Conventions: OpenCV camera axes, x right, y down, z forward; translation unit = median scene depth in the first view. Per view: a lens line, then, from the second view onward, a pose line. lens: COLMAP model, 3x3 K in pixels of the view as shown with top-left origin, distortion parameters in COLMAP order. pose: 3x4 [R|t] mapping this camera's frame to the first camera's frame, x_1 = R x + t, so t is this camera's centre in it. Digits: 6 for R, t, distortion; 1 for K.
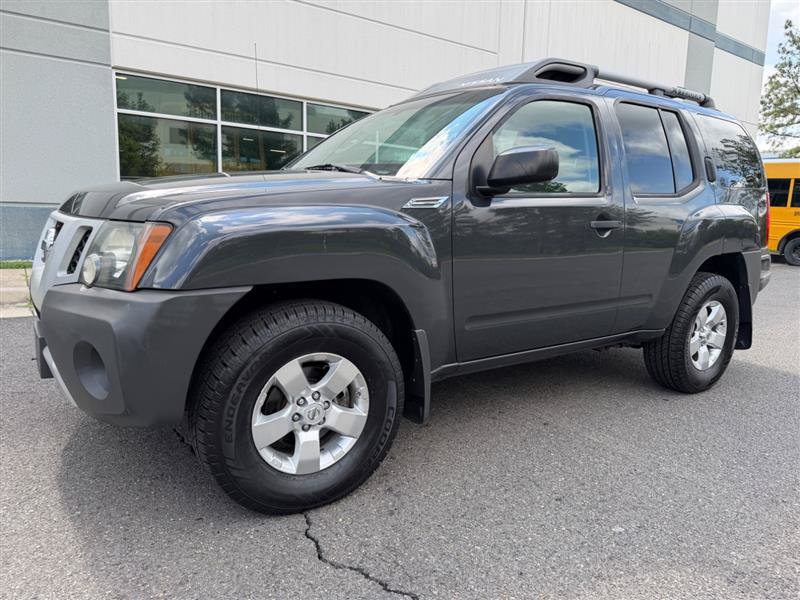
lens RADIAL K [[568.6, 0, 400.0], [0, 568.6, 300.0], [0, 0, 1]] dist [0.065085, -0.105819]
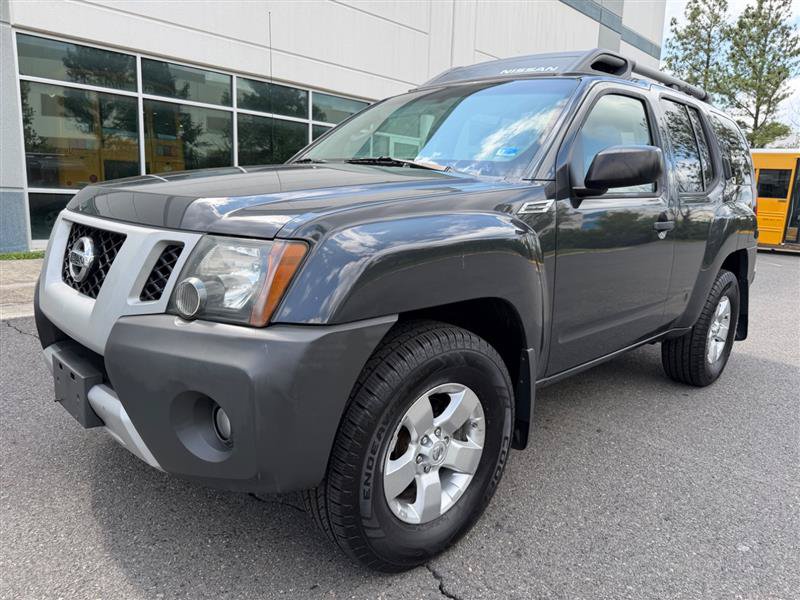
lens RADIAL K [[575.7, 0, 400.0], [0, 575.7, 300.0], [0, 0, 1]] dist [0.007585, -0.011849]
pose [[0.984677, -0.023452, 0.172802, -0.316024], [0.017602, 0.999222, 0.035307, -0.058801], [-0.173495, -0.031724, 0.984324, 0.137392]]
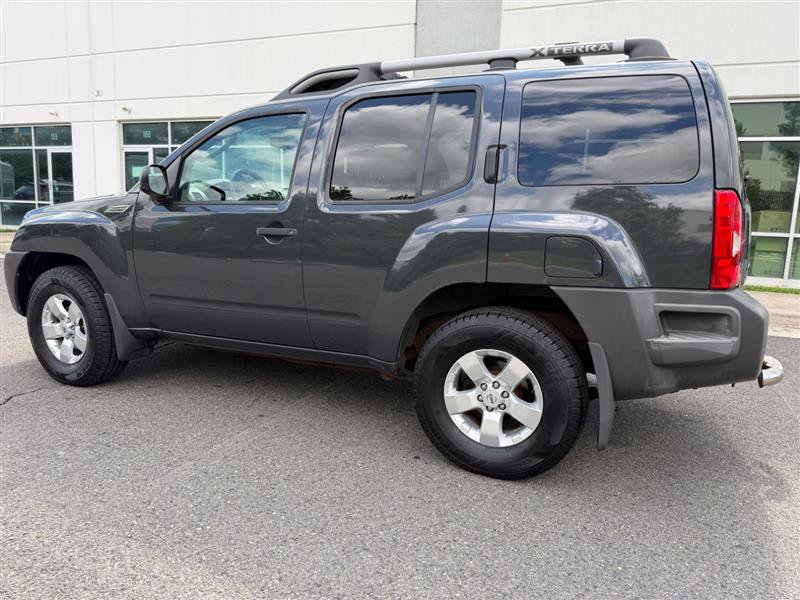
lens RADIAL K [[568.6, 0, 400.0], [0, 568.6, 300.0], [0, 0, 1]] dist [0.065085, -0.105819]
pose [[0.519678, 0.120345, -0.845844, 1.671056], [-0.149878, 0.987518, 0.048418, -0.116205], [0.841113, 0.101611, 0.531229, 0.823991]]
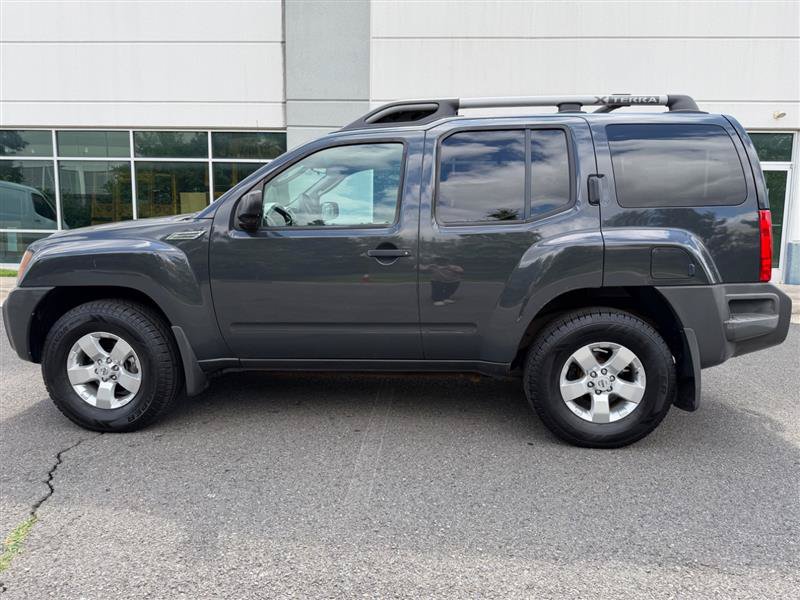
lens RADIAL K [[575.7, 0, 400.0], [0, 575.7, 300.0], [0, 0, 1]] dist [0.007585, -0.011849]
pose [[0.780651, 0.054695, -0.622569, 1.309182], [-0.082215, 0.996493, -0.015545, -0.034484], [0.619536, 0.063320, 0.782411, 0.220662]]
